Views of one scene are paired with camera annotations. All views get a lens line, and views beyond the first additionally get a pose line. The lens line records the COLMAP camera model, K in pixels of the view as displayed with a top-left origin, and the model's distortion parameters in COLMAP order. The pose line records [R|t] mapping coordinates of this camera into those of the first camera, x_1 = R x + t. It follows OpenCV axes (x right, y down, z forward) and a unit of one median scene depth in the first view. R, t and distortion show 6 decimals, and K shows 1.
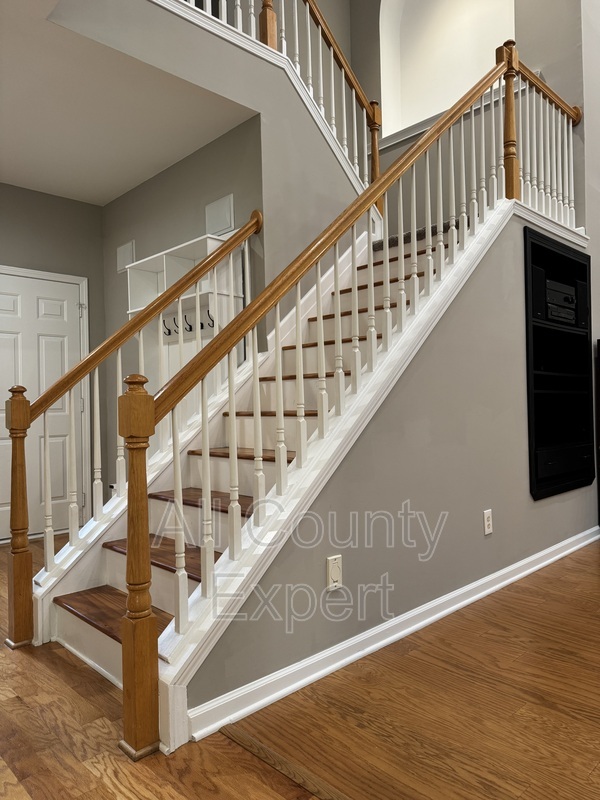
lens RADIAL K [[569.2, 0, 301.1], [0, 569.2, 401.1], [0, 0, 1]] dist [0.001415, -0.000438]
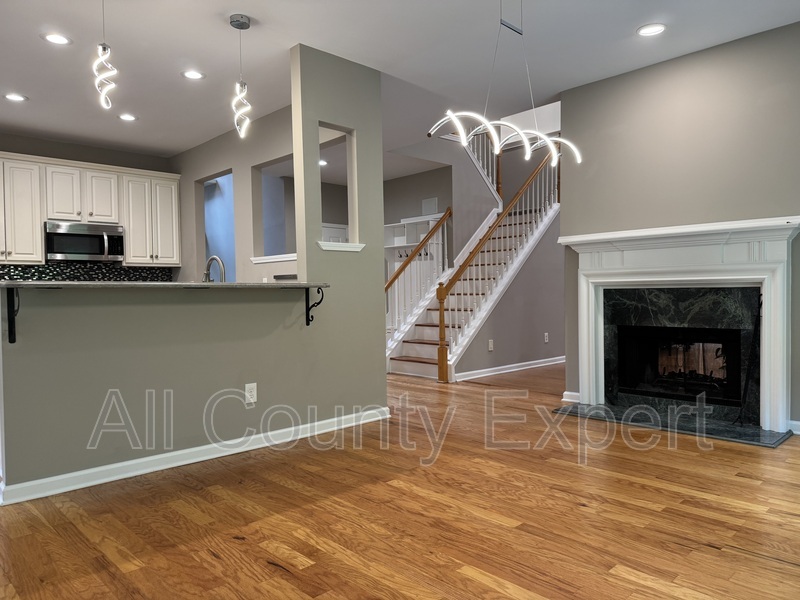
lens RADIAL K [[569.2, 0, 398.7], [0, 569.2, 300.7], [0, 0, 1]] dist [0.001415, -0.000438]
pose [[0.999977, 0.005516, -0.003919, -0.312128], [-0.005435, 0.999776, 0.020466, 0.000968], [0.004031, -0.020444, 0.999783, -1.506051]]
